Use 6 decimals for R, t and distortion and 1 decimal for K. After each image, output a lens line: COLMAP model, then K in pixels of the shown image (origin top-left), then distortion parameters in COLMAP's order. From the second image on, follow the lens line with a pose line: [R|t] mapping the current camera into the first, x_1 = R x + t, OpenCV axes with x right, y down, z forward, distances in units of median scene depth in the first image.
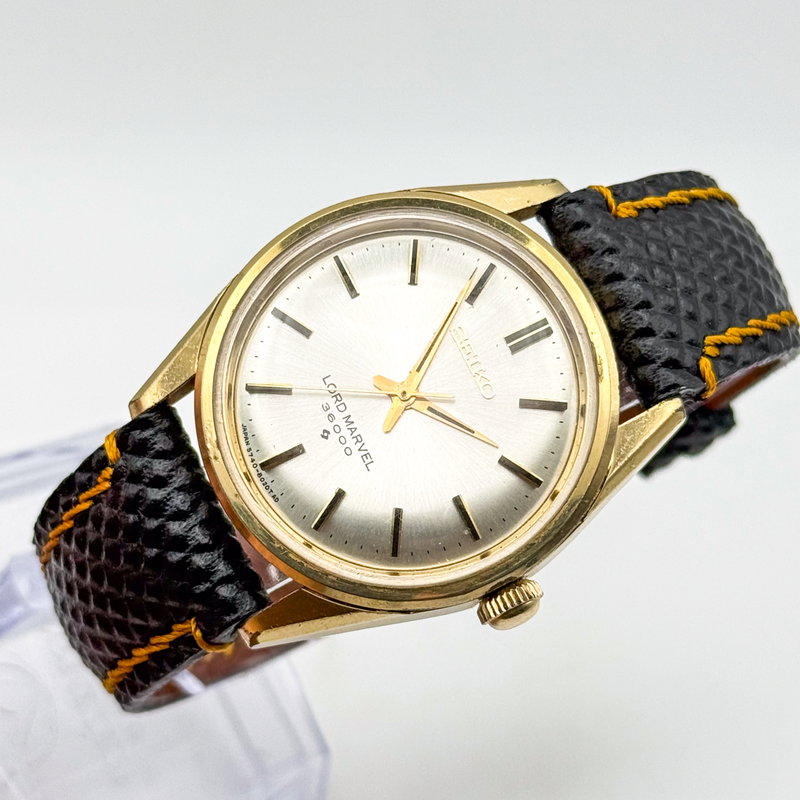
lens RADIAL K [[2637.6, 0, 378.5], [0, 2637.6, 401.2], [0, 0, 1]] dist [0.517255, -18.241581]
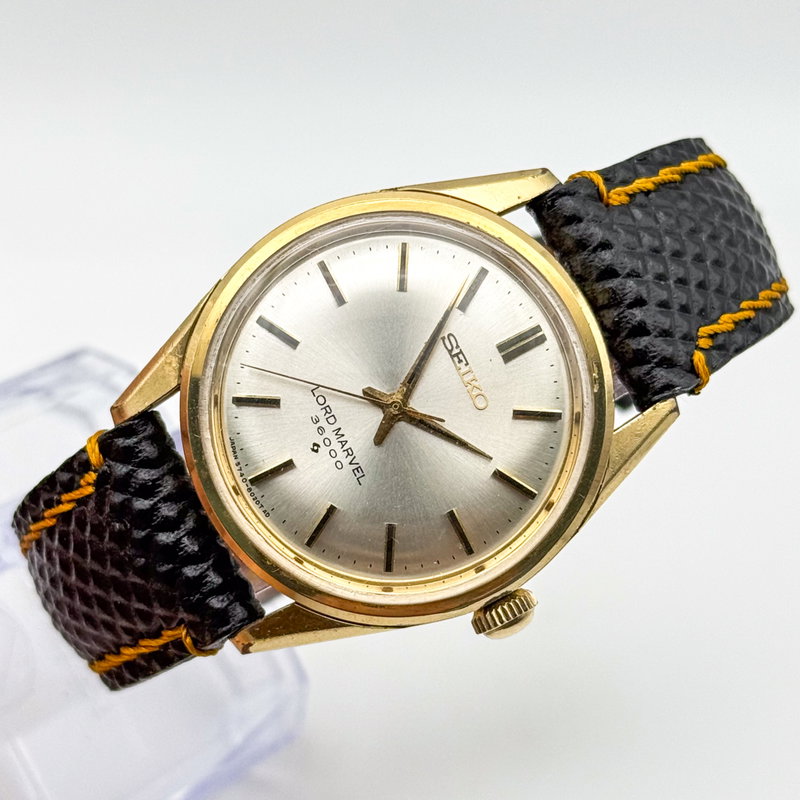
lens RADIAL K [[2637.6, 0, 378.5], [0, 2637.6, 401.2], [0, 0, 1]] dist [0.517255, -18.241581]
pose [[0.999162, -0.018546, 0.036479, -0.031439], [0.012391, 0.986673, 0.162245, -0.159599], [-0.039002, -0.161658, 0.986076, 0.034685]]
